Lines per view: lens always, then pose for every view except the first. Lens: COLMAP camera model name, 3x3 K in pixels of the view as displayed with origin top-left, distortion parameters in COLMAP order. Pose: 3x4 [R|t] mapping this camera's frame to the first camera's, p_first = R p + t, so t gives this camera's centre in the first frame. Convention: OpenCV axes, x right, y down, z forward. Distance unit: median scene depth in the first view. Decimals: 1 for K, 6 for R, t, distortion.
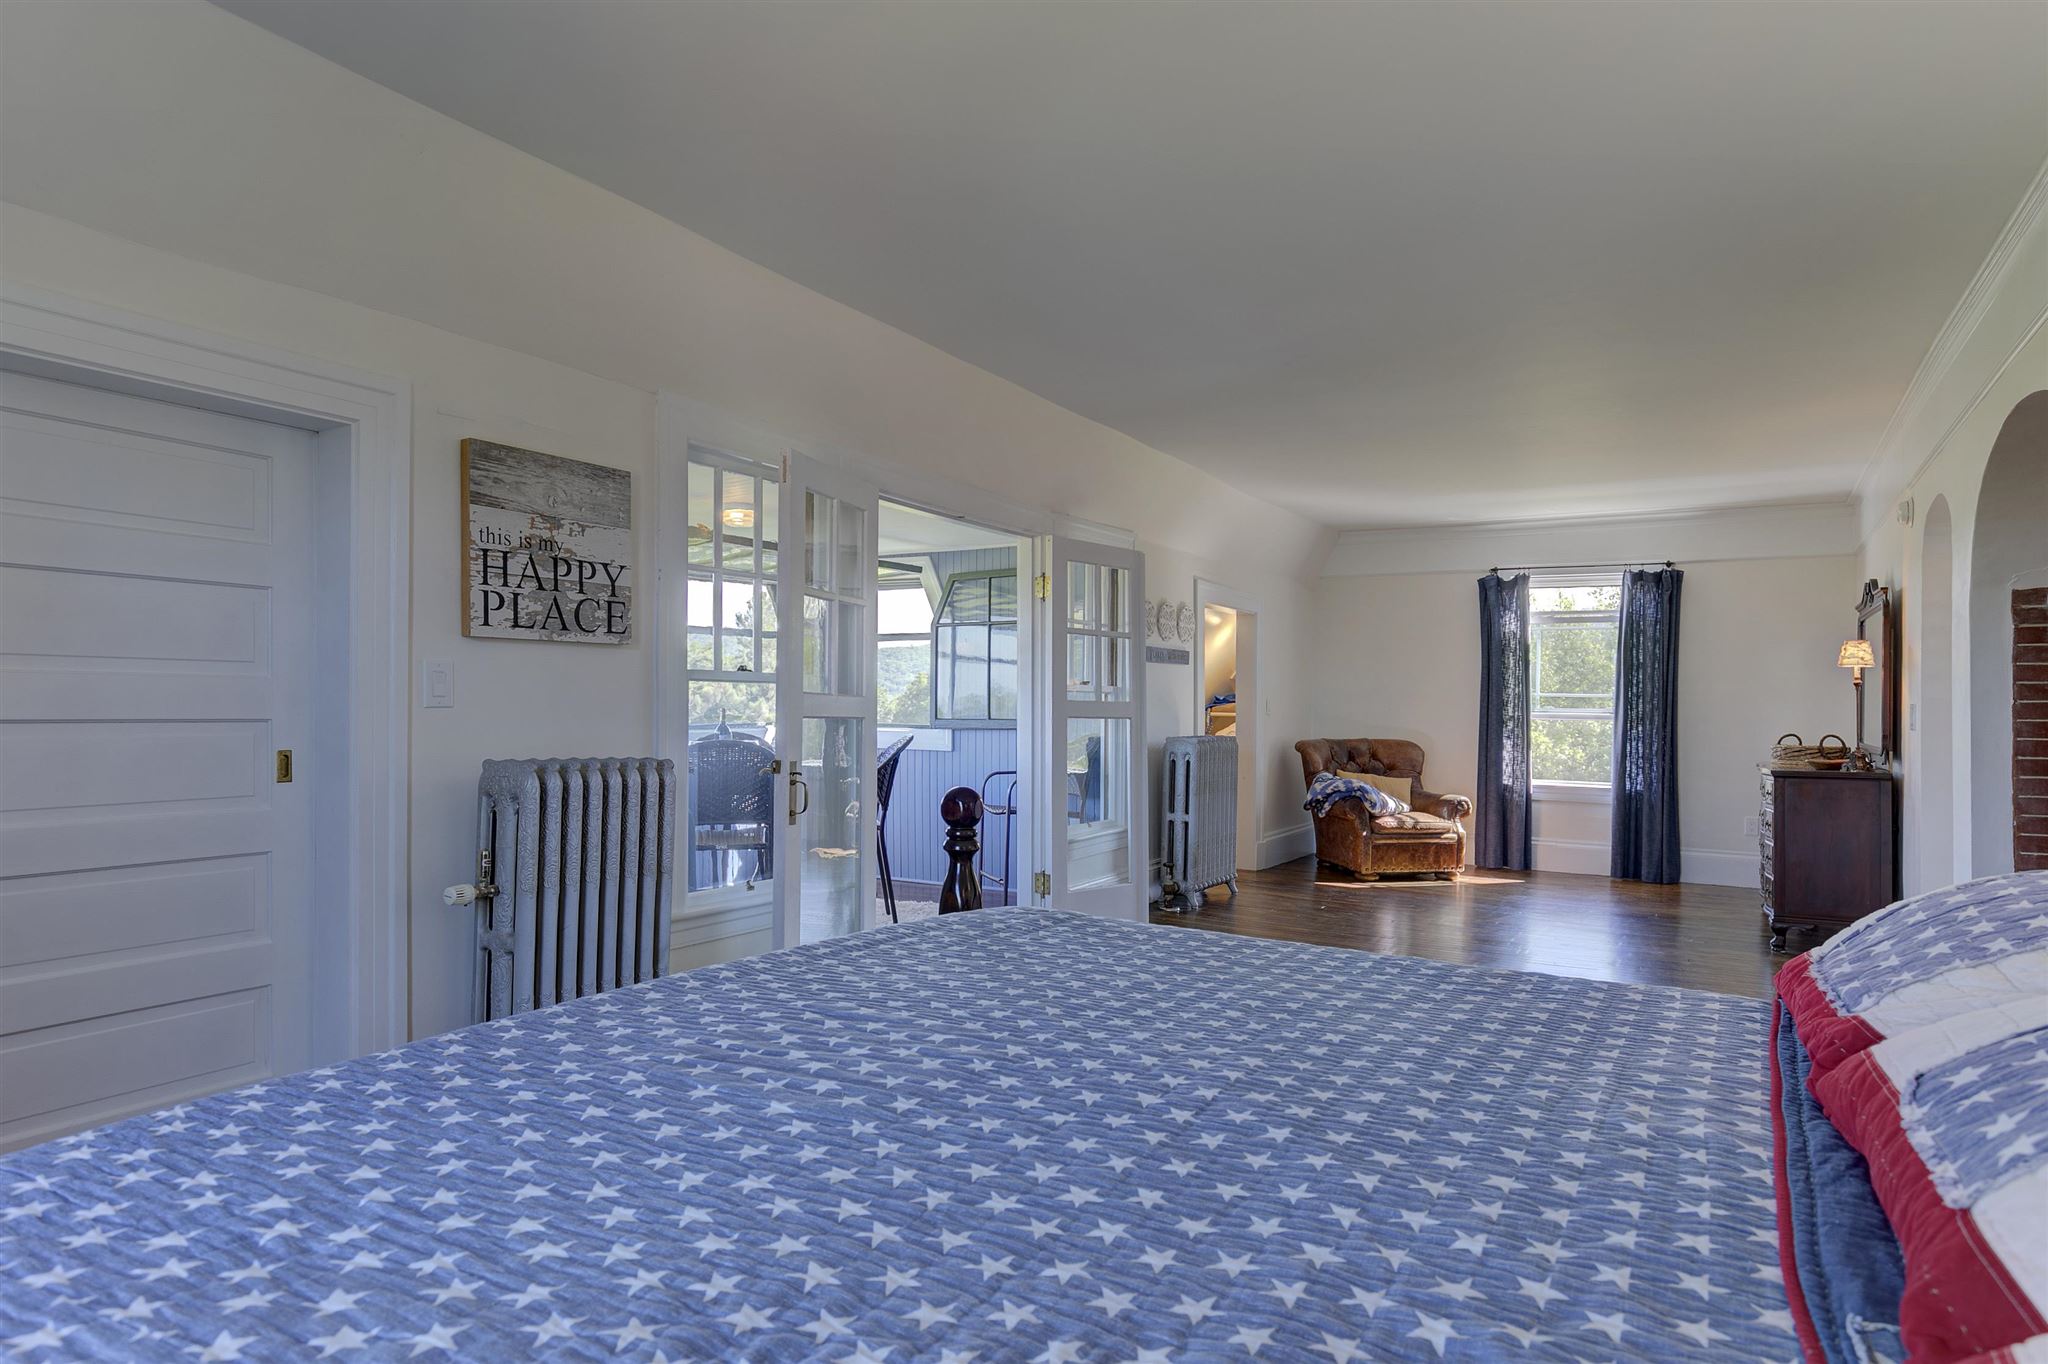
lens RADIAL K [[1190.9, 0, 1027.0], [0, 1190.9, 691.4], [0, 0, 1]] dist [0.005659, 0.000423]
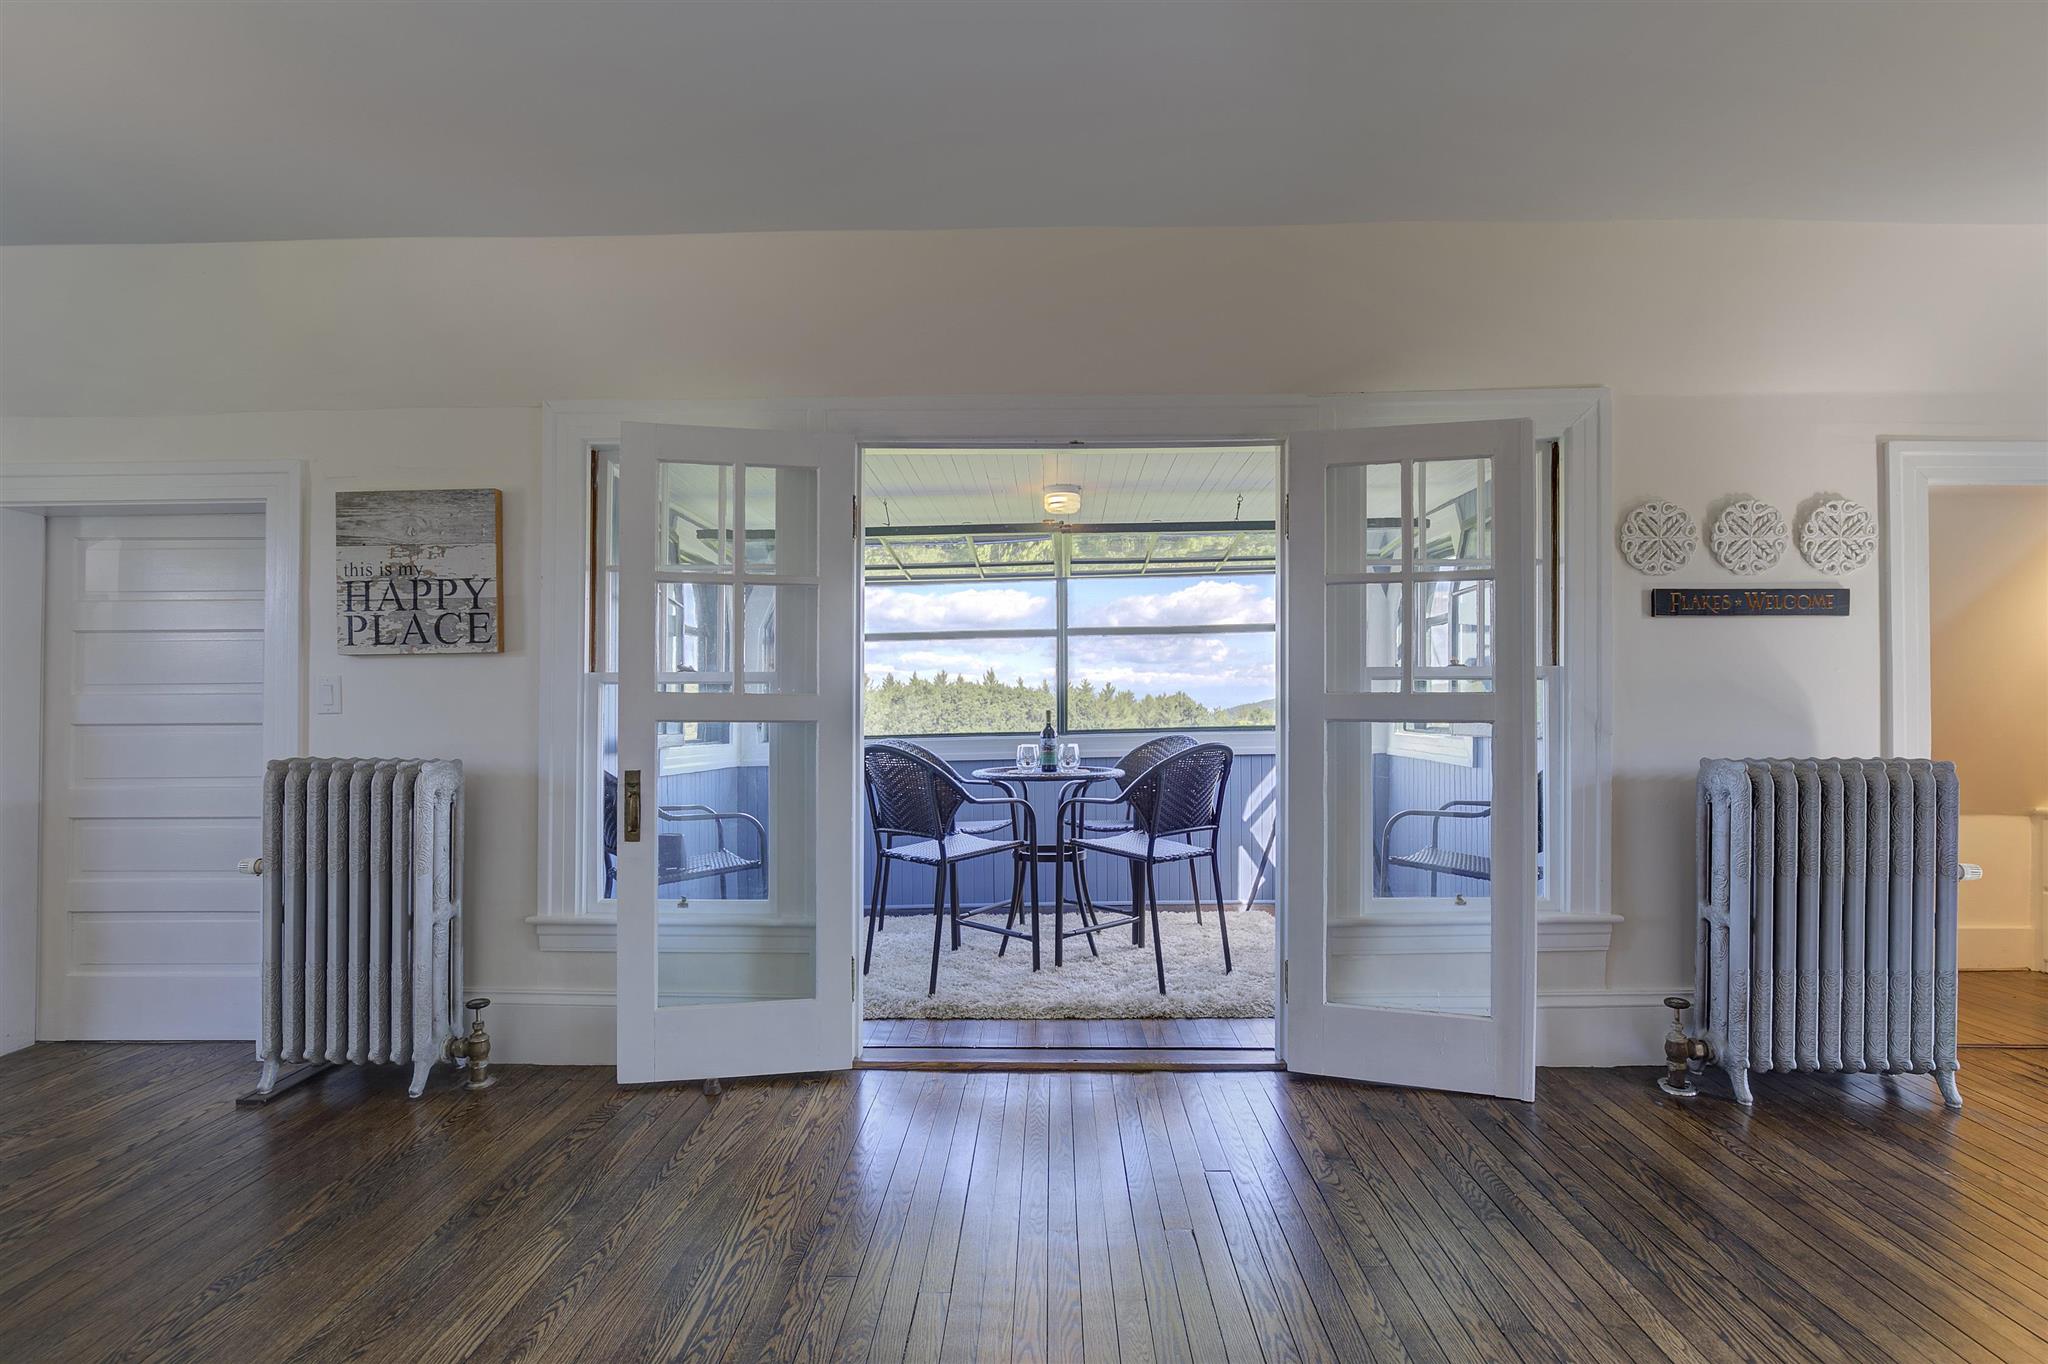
lens RADIAL K [[935.2, 0, 1029.7], [0, 935.2, 692.9], [0, 0, 1]] dist [0.000106, 0.000136]
pose [[0.480952, -0.034063, -0.876085, 0.655313], [0.022927, 0.999392, -0.026271, 0.030983], [0.876447, -0.007451, 0.481441, 1.082795]]
